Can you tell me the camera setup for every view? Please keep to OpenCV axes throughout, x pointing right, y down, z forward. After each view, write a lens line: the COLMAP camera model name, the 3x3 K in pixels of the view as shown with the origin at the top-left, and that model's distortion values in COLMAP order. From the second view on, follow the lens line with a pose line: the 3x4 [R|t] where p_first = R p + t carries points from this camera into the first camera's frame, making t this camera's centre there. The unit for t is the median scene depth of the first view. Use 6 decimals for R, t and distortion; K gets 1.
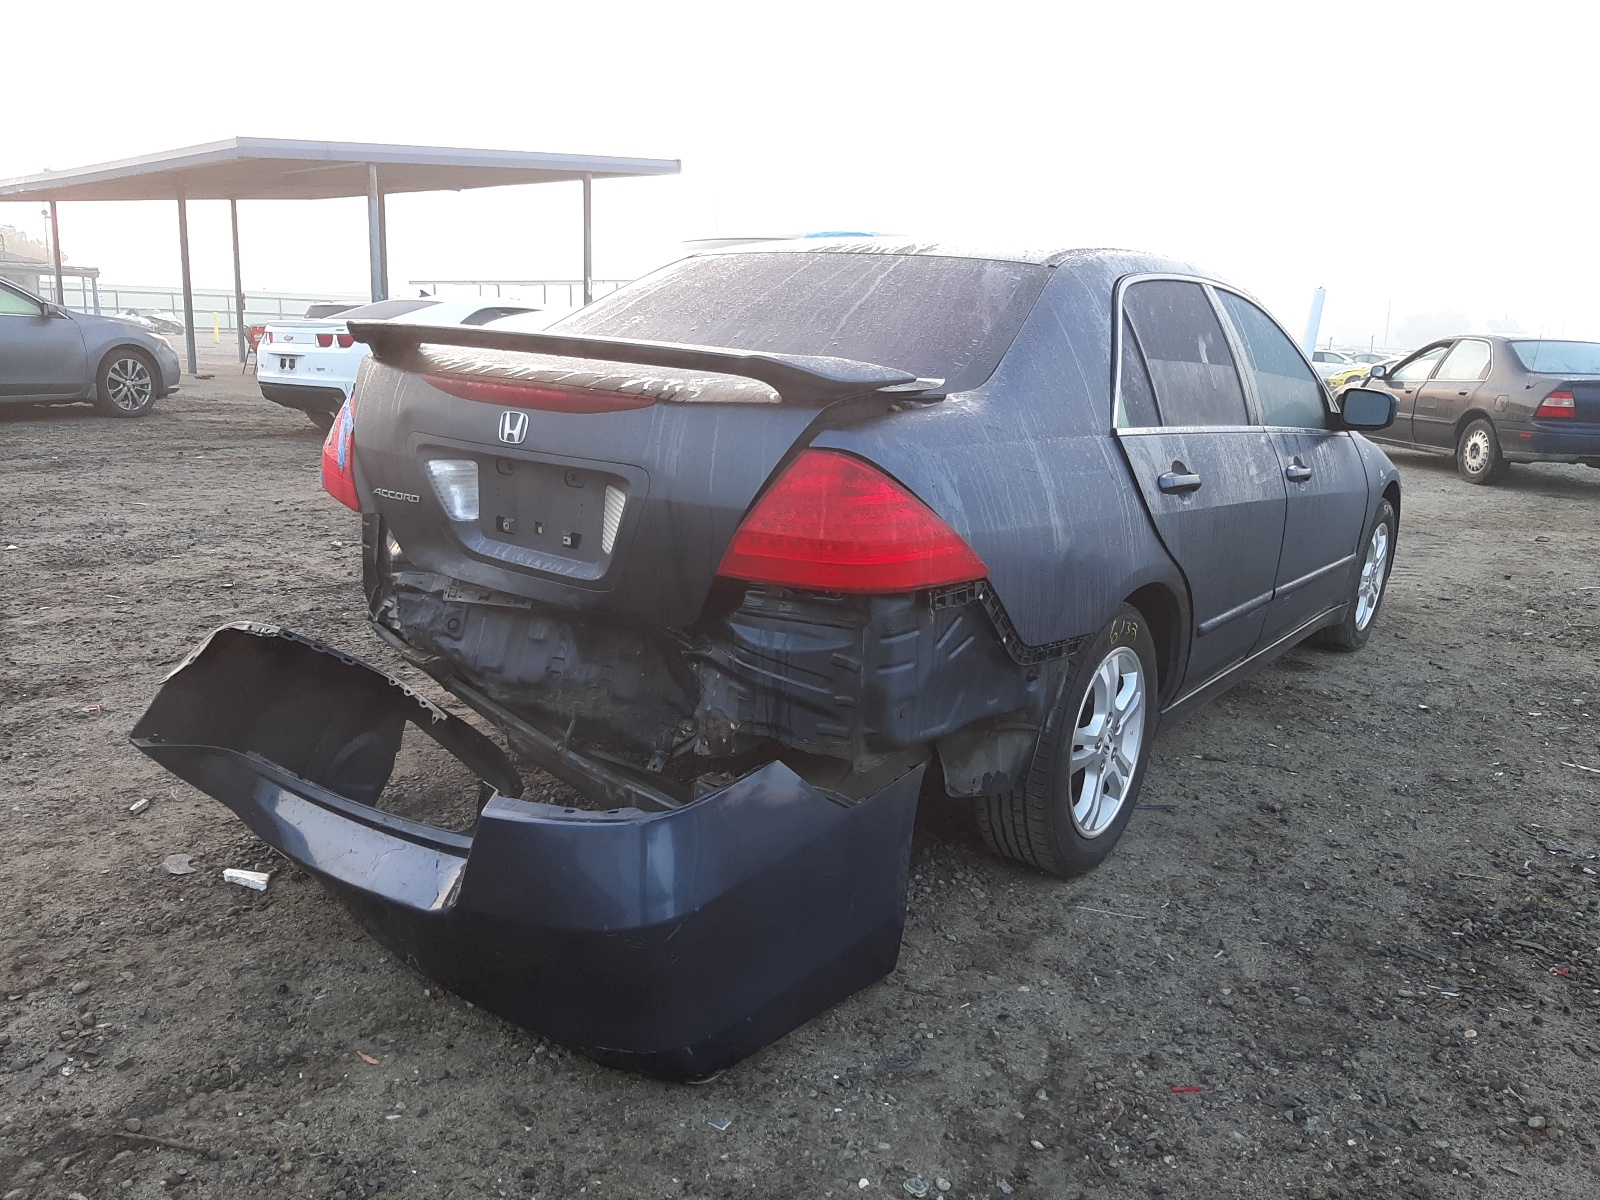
lens RADIAL K [[1229.2, 0, 798.9], [0, 1229.2, 616.2], [0, 0, 1]] dist [0.112618, -0.197958]
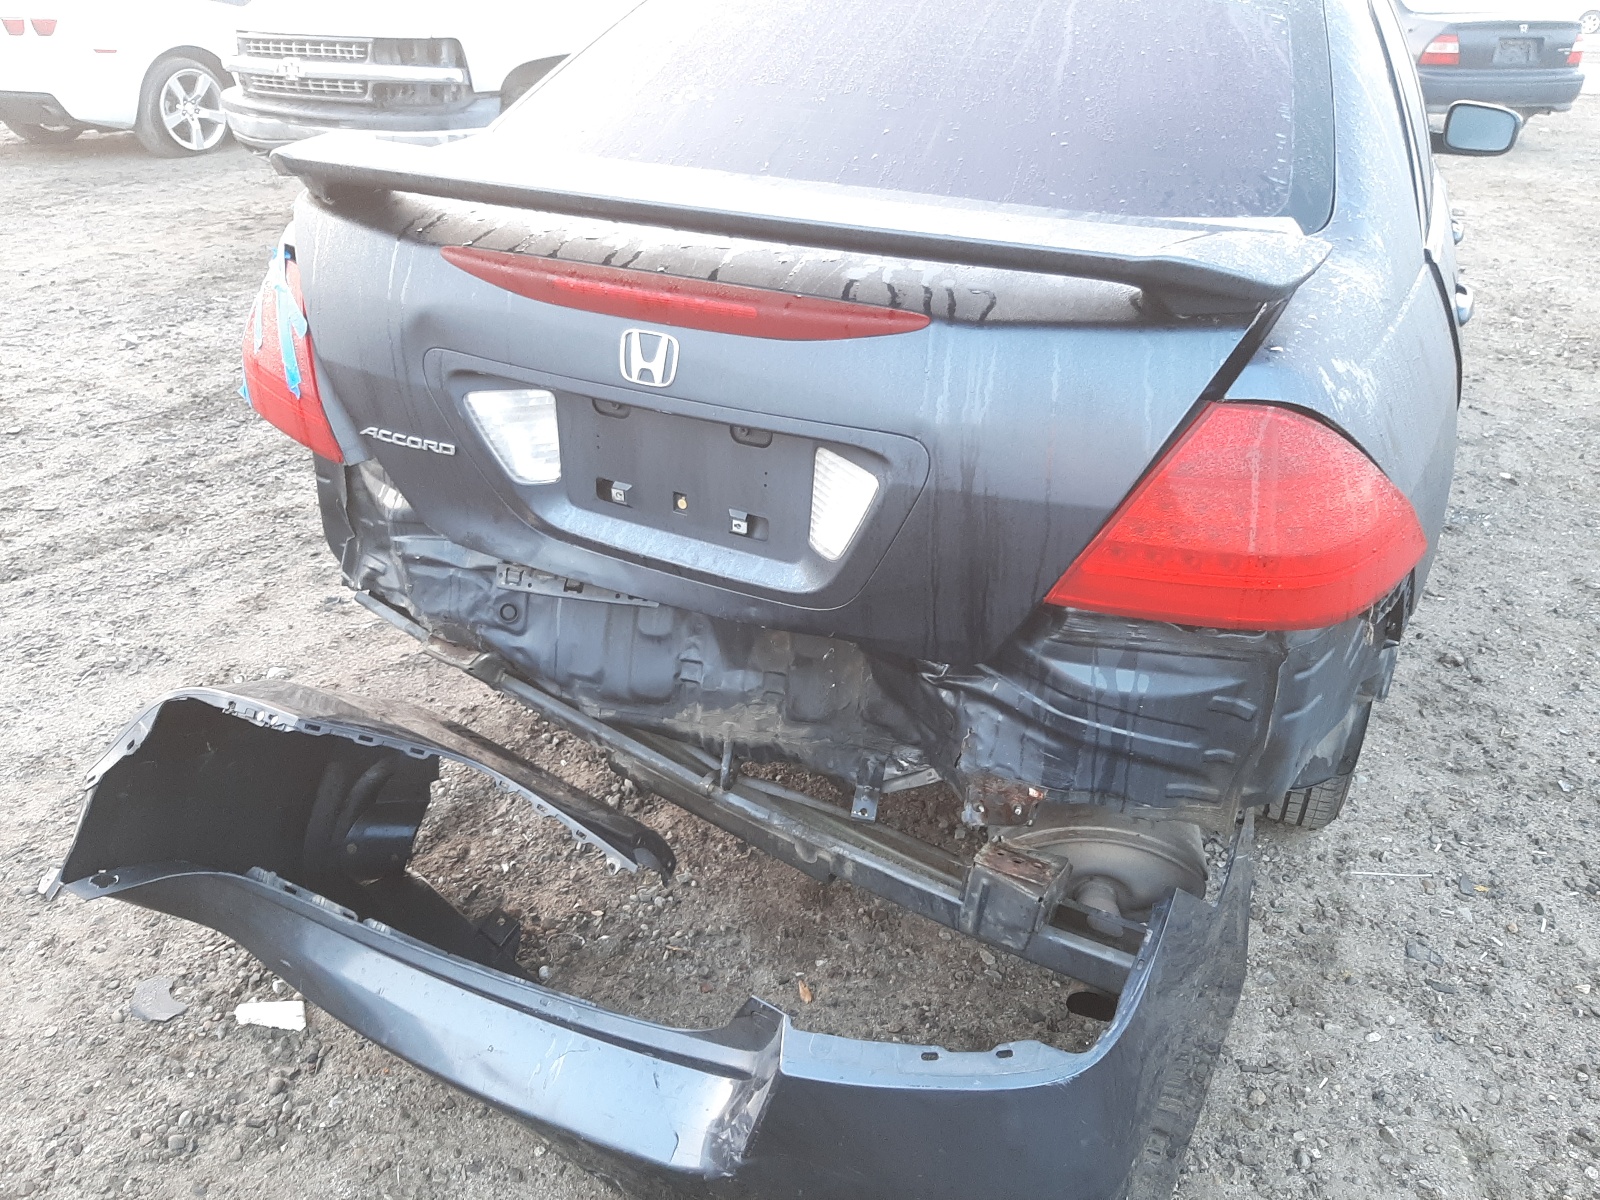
lens RADIAL K [[1229.2, 0, 798.9], [0, 1229.2, 616.2], [0, 0, 1]] dist [0.112618, -0.197958]
pose [[0.982114, -0.109562, 0.153127, -0.248918], [0.065470, 0.961233, 0.267851, -0.176480], [-0.176538, -0.253035, 0.951214, 0.363333]]
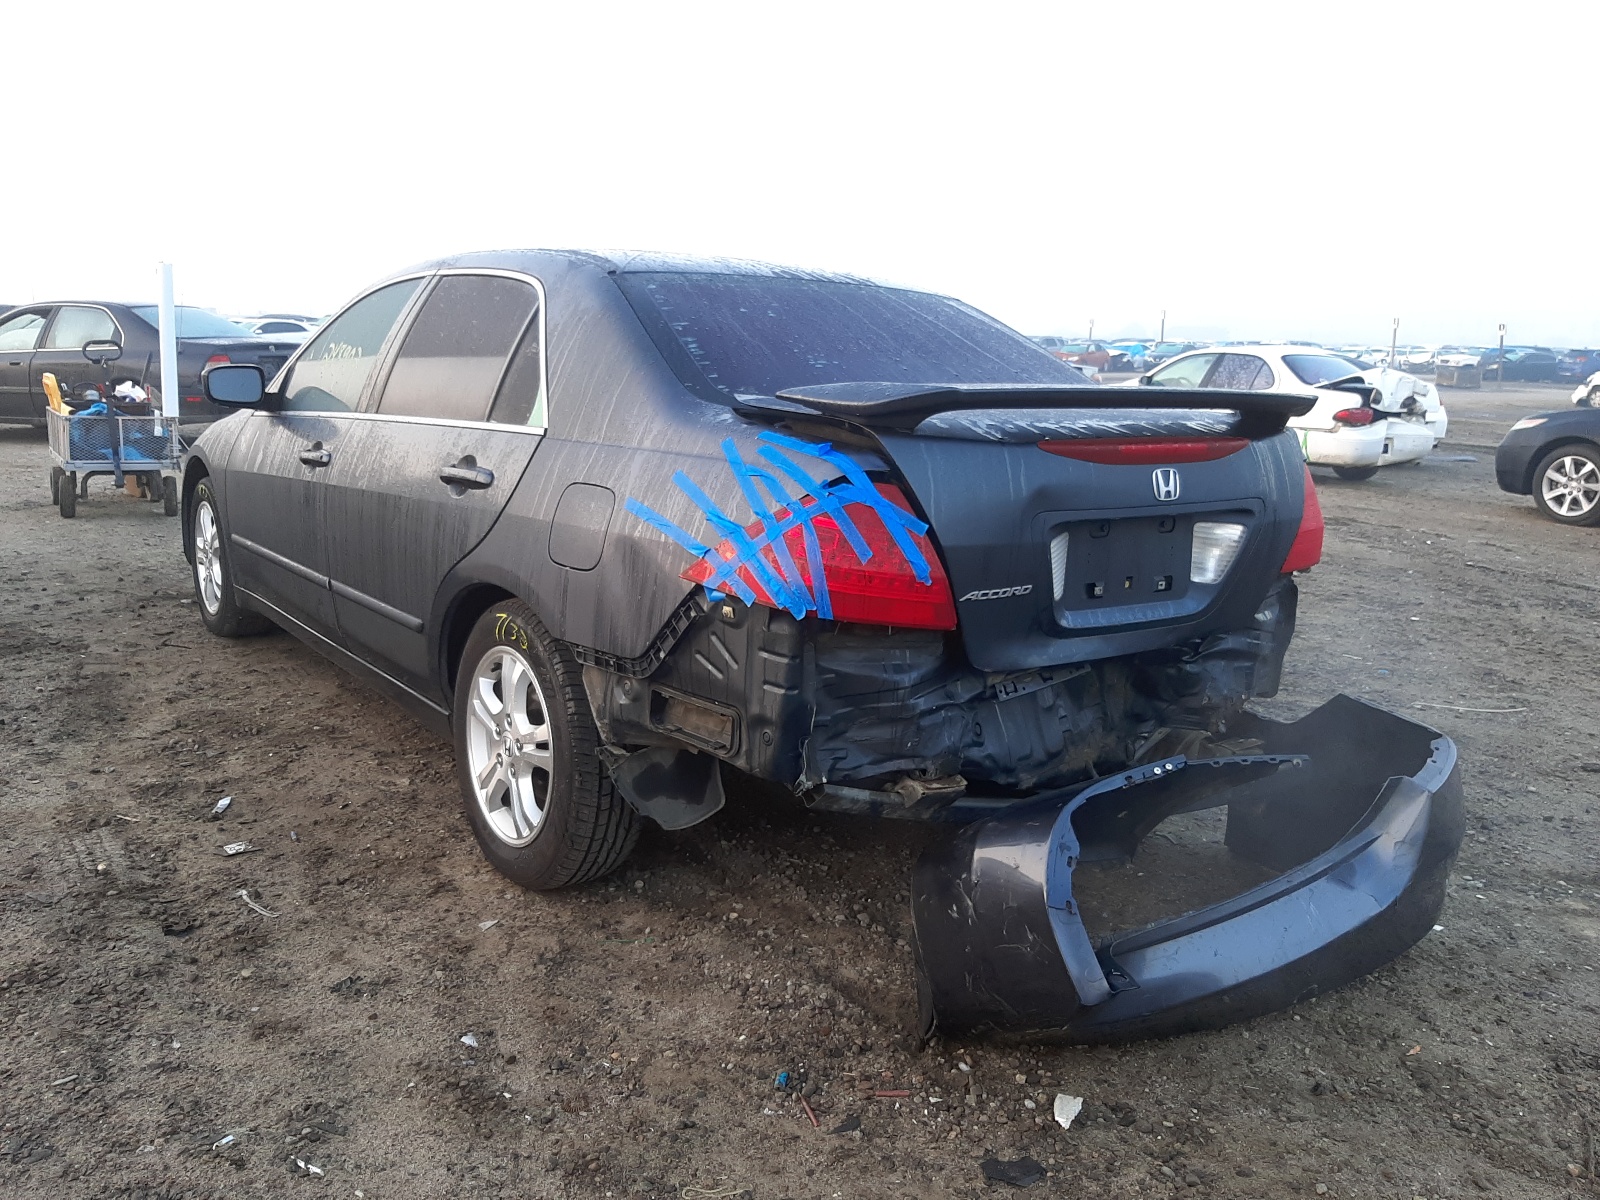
lens RADIAL K [[1208.1, 0, 800.0], [0, 1208.1, 600.0], [0, 0, 1]] dist [-0.043661, 0.001476]
pose [[0.332638, -0.231207, 0.914273, -1.155983], [0.200450, 0.964662, 0.171021, -0.269280], [-0.921505, 0.126378, 0.367228, 0.873515]]
